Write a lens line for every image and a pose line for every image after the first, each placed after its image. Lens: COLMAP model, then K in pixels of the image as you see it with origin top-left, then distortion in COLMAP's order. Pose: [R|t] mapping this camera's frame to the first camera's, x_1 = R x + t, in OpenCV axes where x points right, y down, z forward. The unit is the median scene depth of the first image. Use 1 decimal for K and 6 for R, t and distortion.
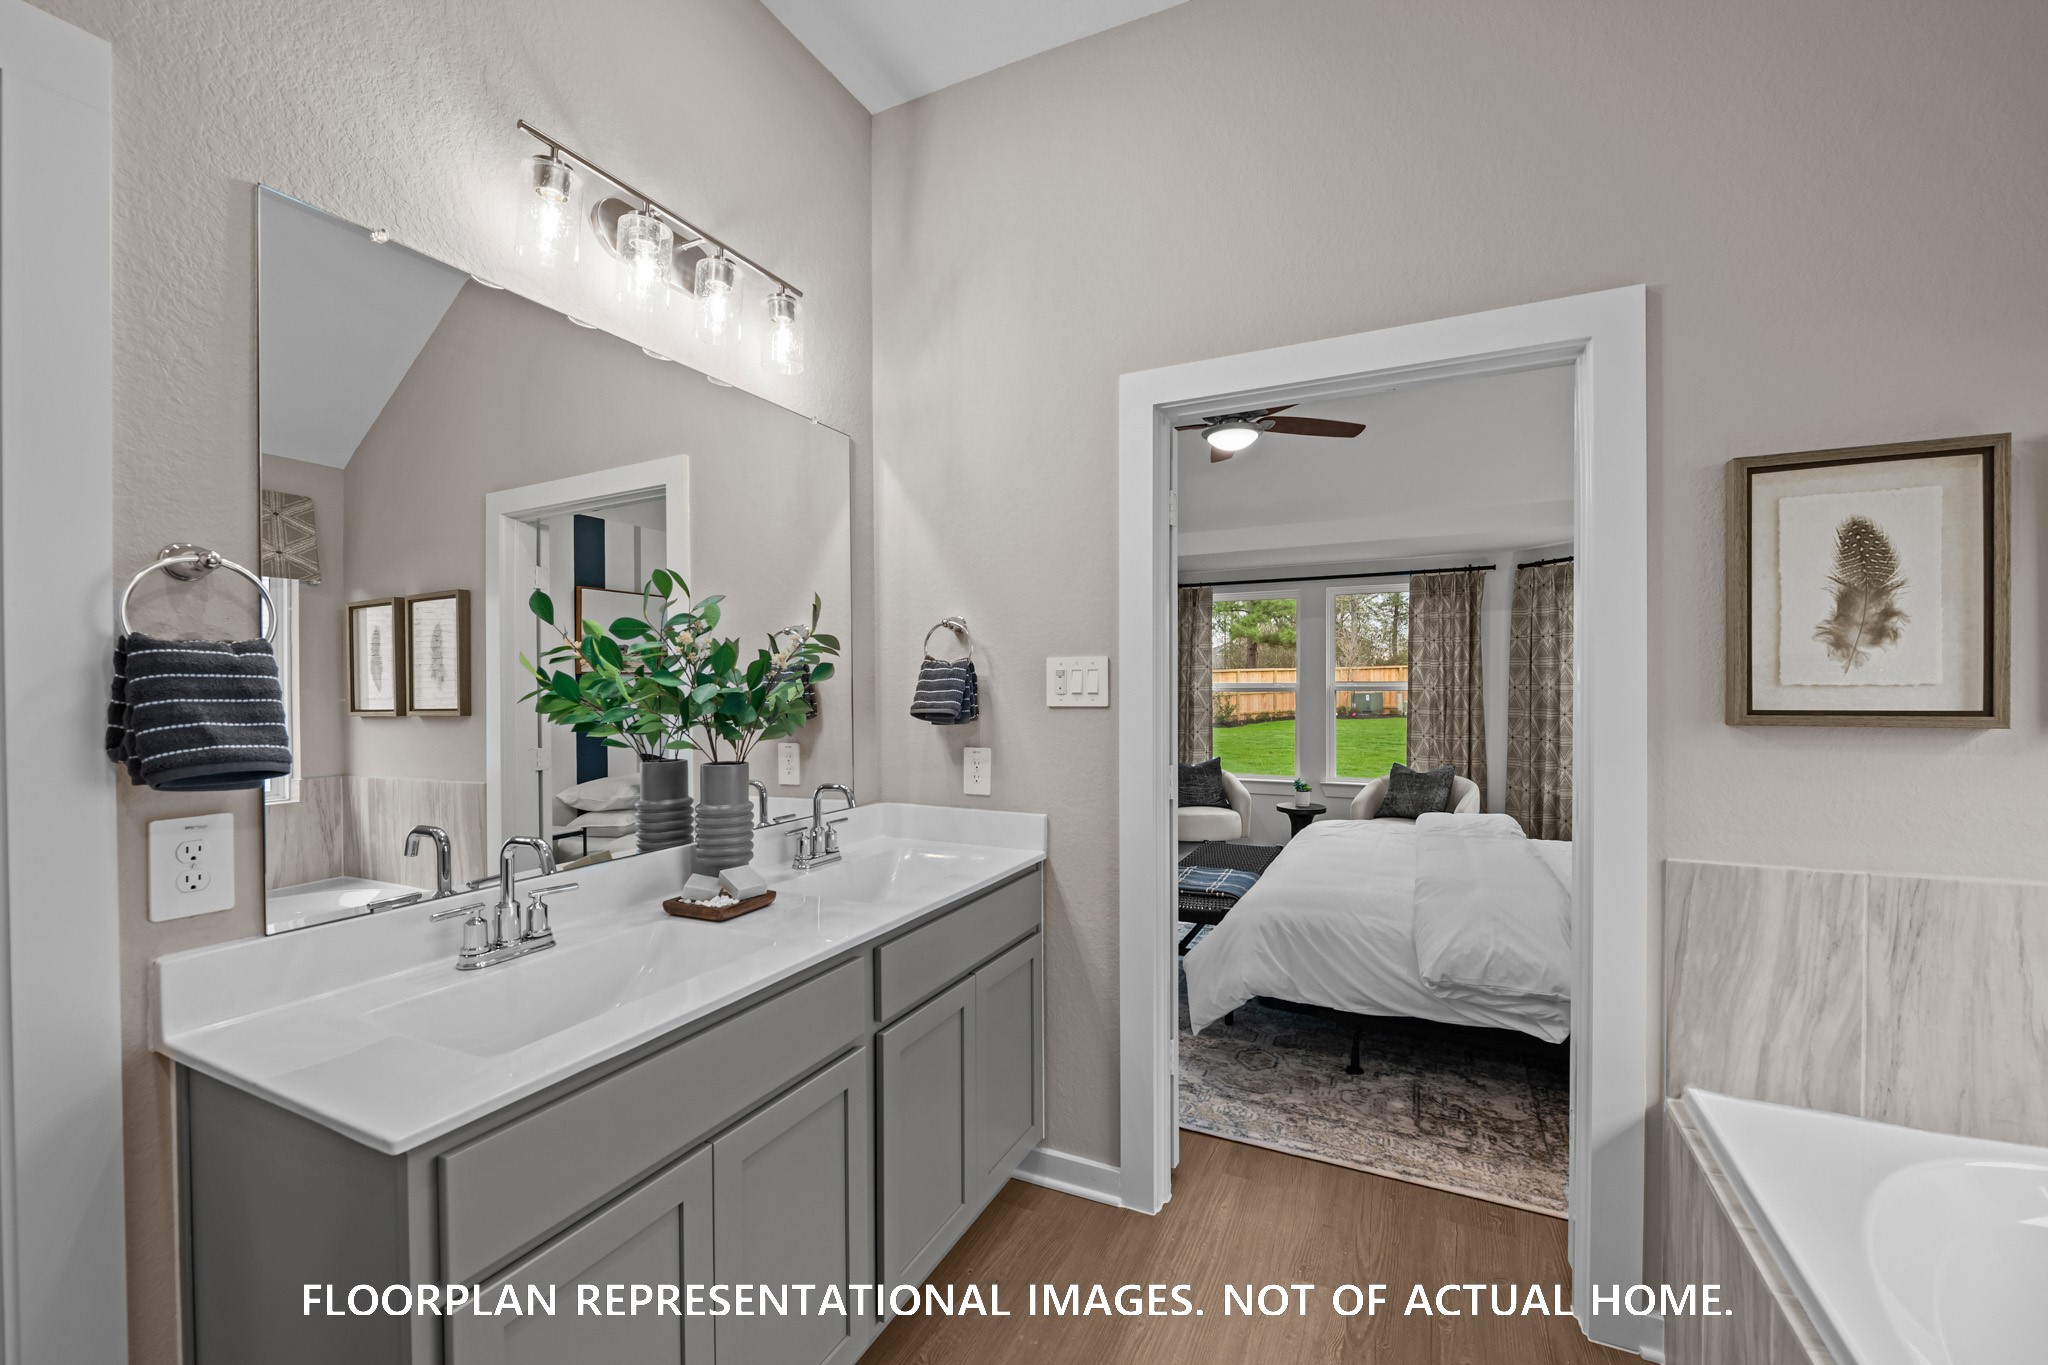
lens RADIAL K [[814.3, 0, 1031.4], [0, 814.3, 691.5], [0, 0, 1]] dist [-0.002733, -0.000355]
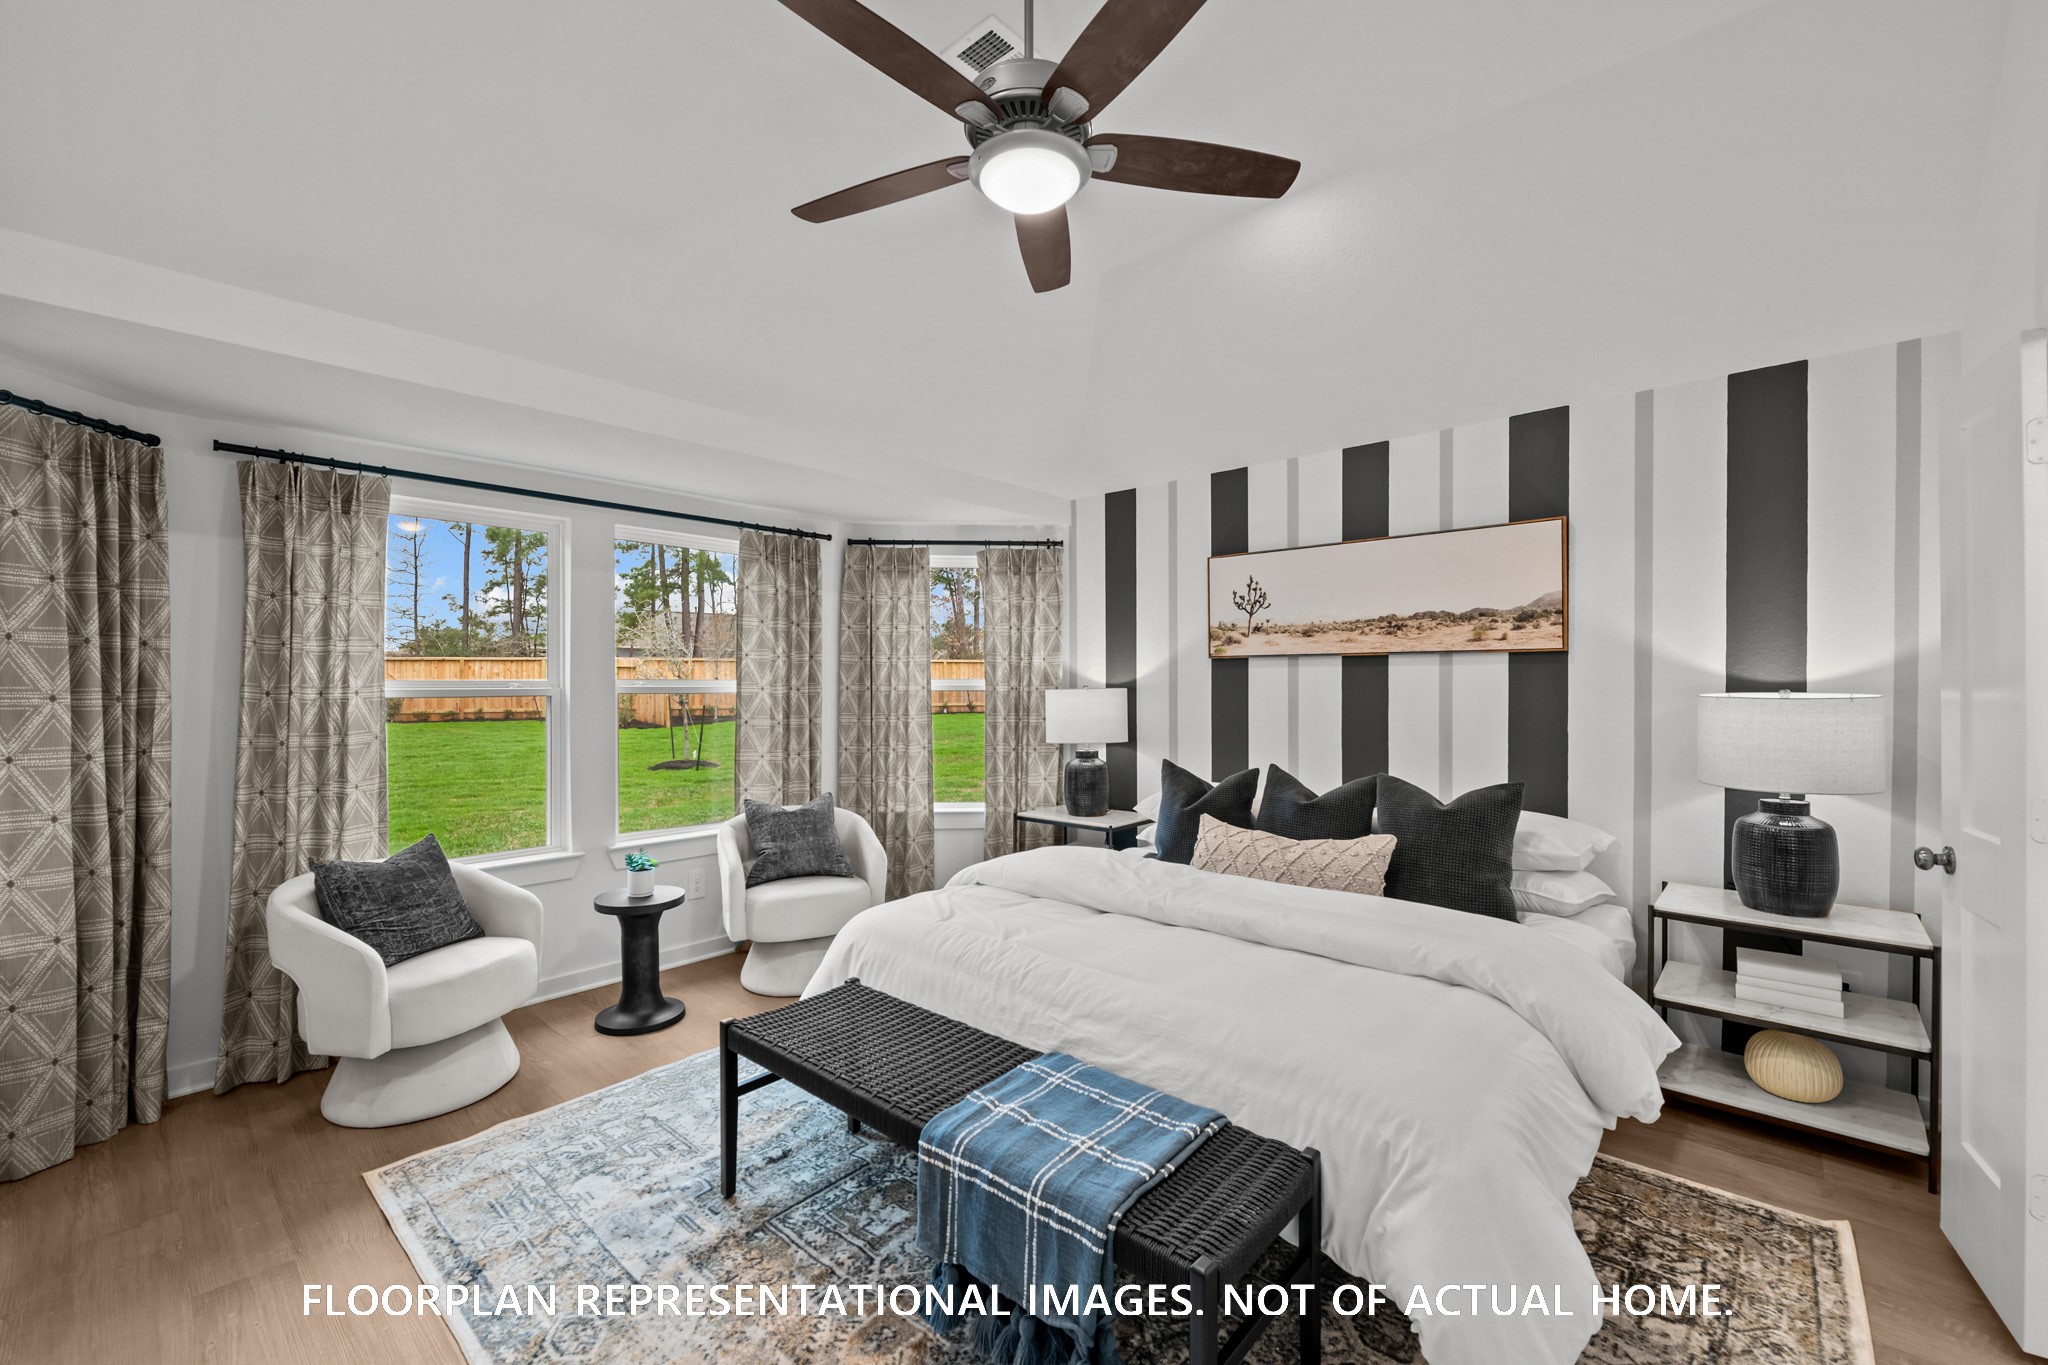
lens RADIAL K [[840.6, 0, 1023.5], [0, 840.6, 678.7], [0, 0, 1]] dist [-0.003455, -0.000545]
pose [[0.279969, 0.011209, 0.959944, -0.374151], [0.004332, 0.999907, -0.012939, -0.006355], [-0.959999, 0.007781, 0.279895, 1.340895]]
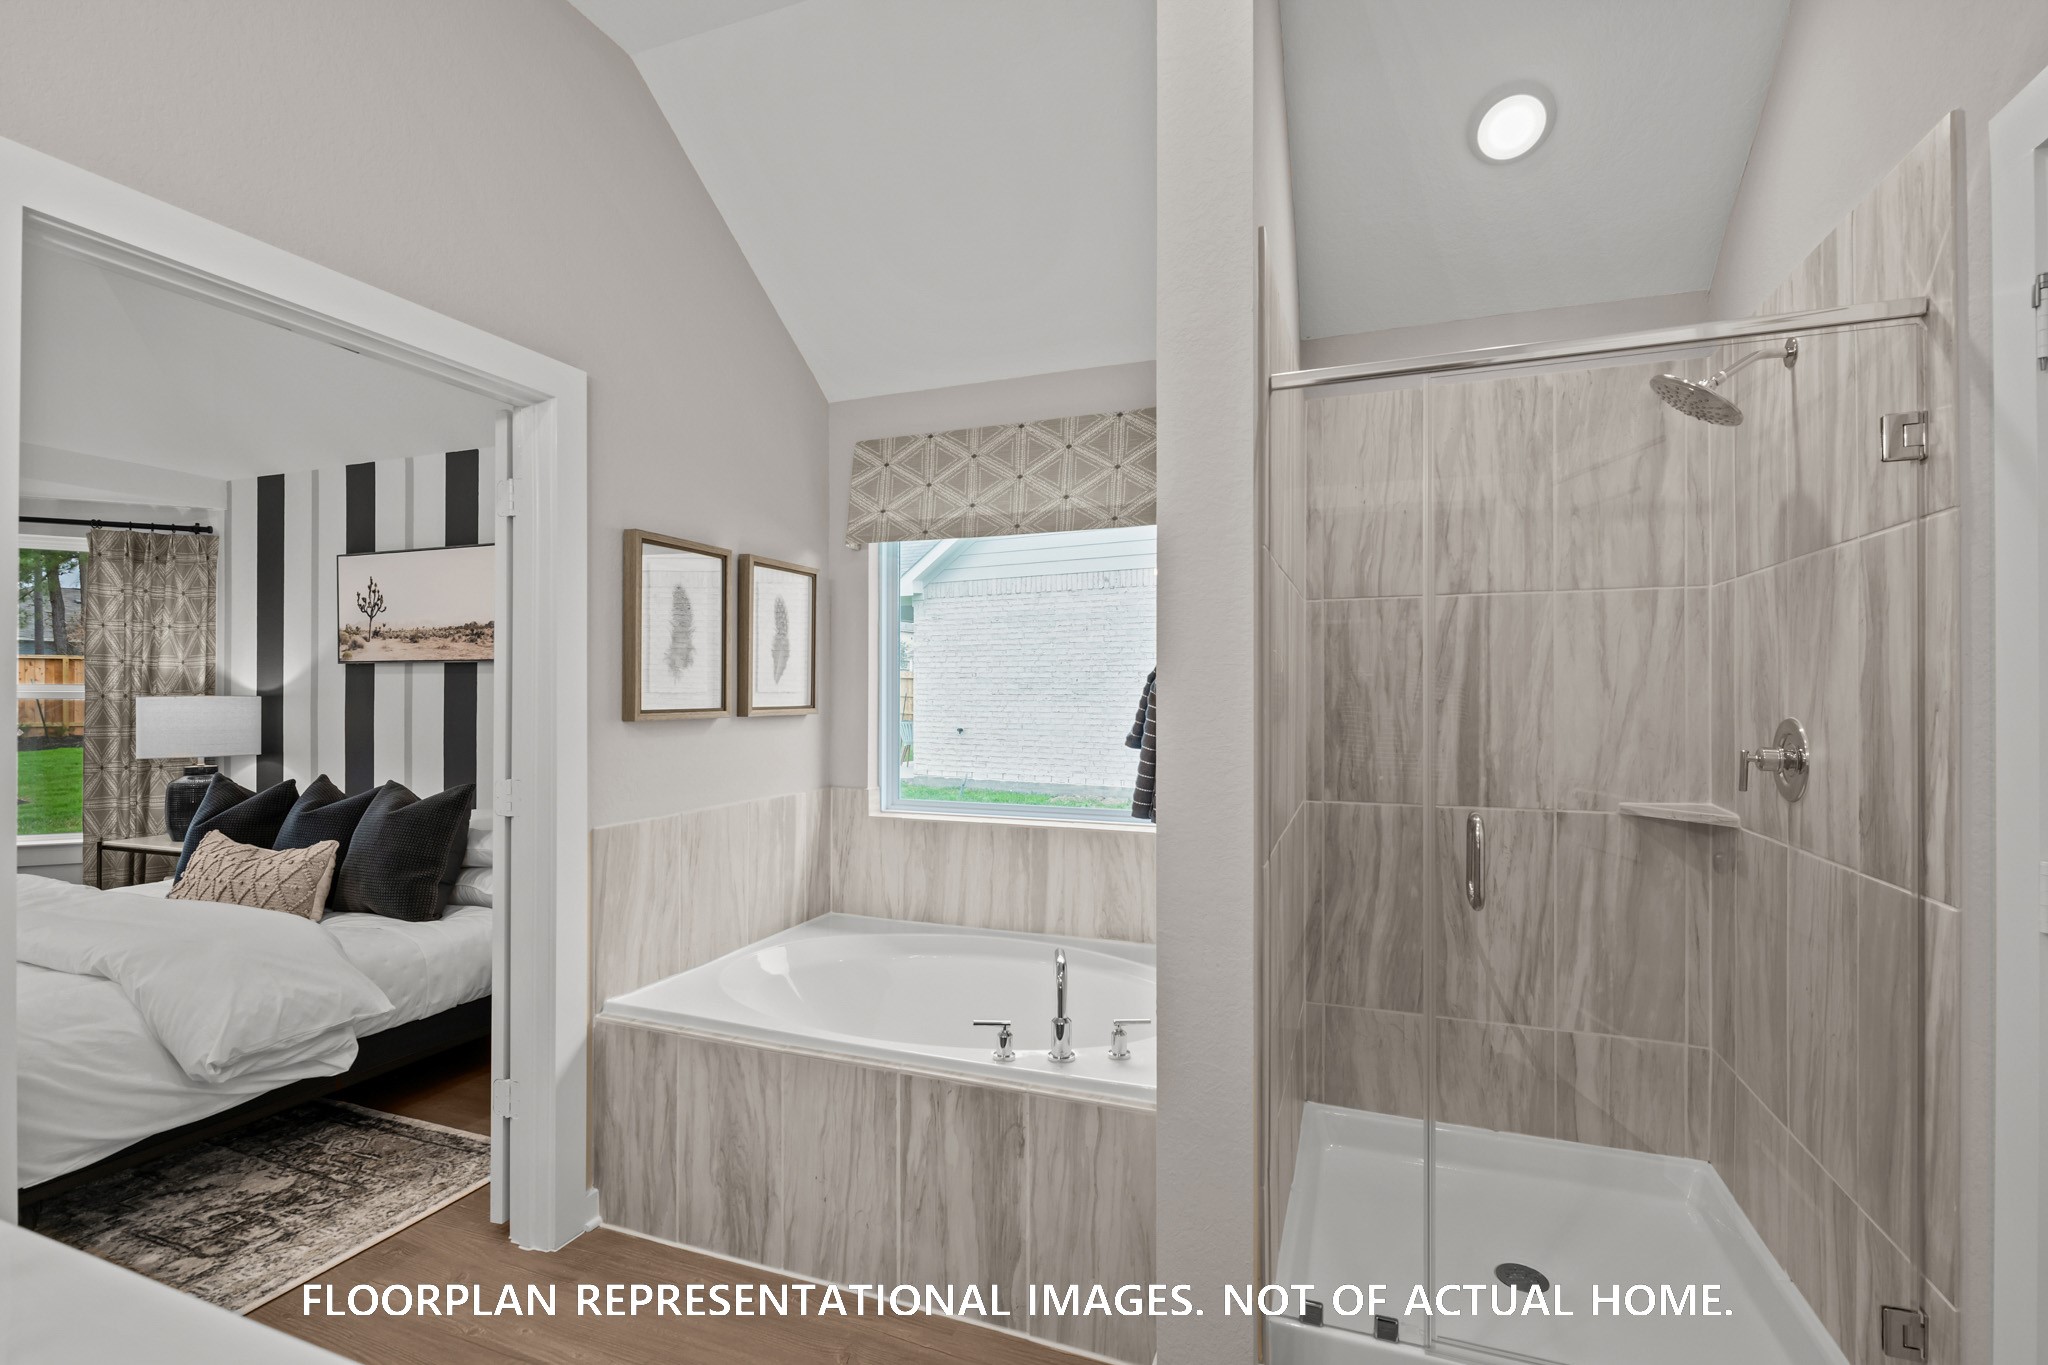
lens RADIAL K [[923.8, 0, 1032.8], [0, 923.8, 695.9], [0, 0, 1]] dist [0.001357, -0.000369]
pose [[-0.081997, 0.003388, 0.996627, -0.478834], [0.004600, 0.999985, -0.003021, 0.004007], [-0.996622, 0.004336, -0.082011, 0.284885]]
